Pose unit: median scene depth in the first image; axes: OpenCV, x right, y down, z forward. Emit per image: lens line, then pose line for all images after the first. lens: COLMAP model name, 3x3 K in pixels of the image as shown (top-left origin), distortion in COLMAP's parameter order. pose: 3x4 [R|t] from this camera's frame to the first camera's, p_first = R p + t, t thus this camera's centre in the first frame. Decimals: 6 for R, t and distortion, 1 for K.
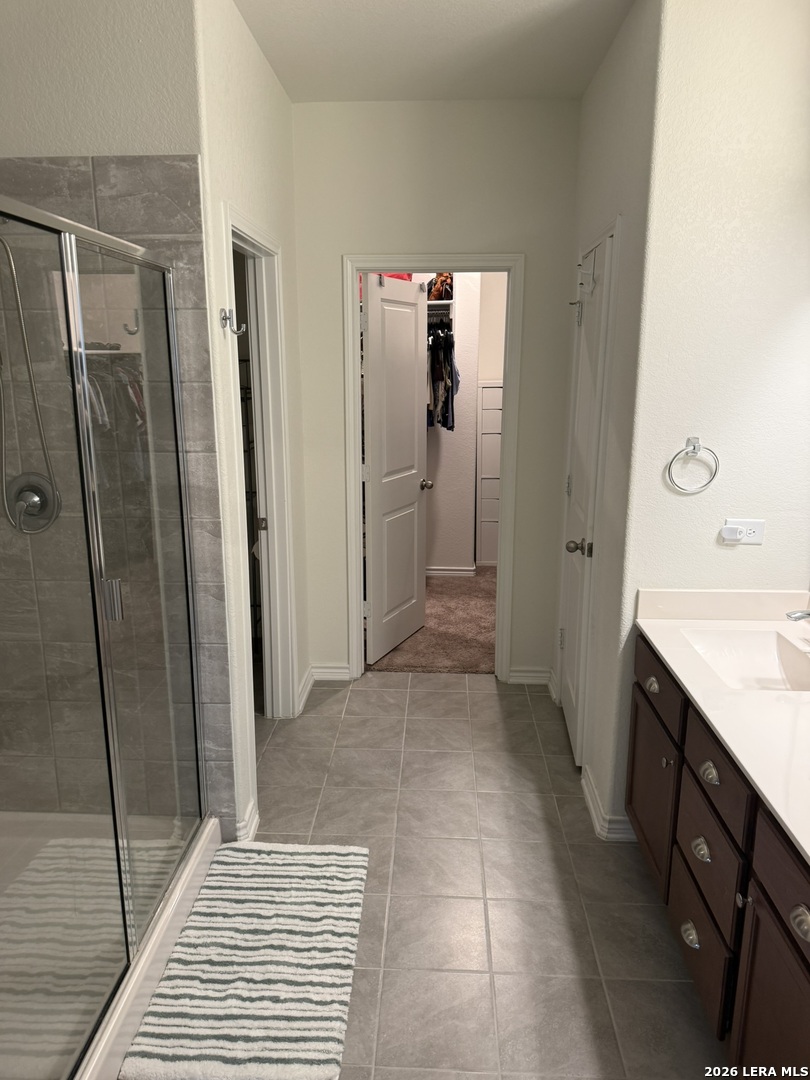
lens RADIAL K [[760.4, 0, 405.0], [0, 760.4, 540.0], [0, 0, 1]] dist [0.089054, -0.003247]
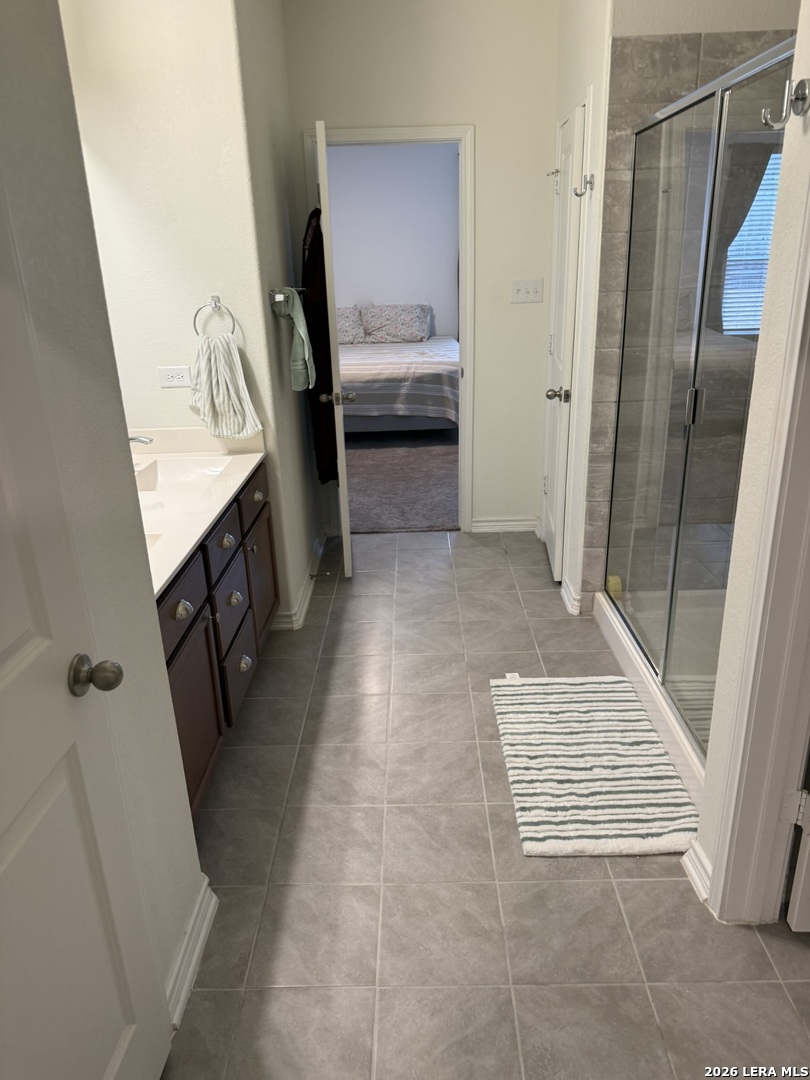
lens RADIAL K [[760.4, 0, 405.0], [0, 760.4, 540.0], [0, 0, 1]] dist [0.089054, -0.003247]
pose [[-0.998802, 0.042617, -0.024042, 0.091152], [0.021698, 0.826156, 0.563024, -0.356456], [0.043857, 0.561827, -0.826091, 1.682681]]
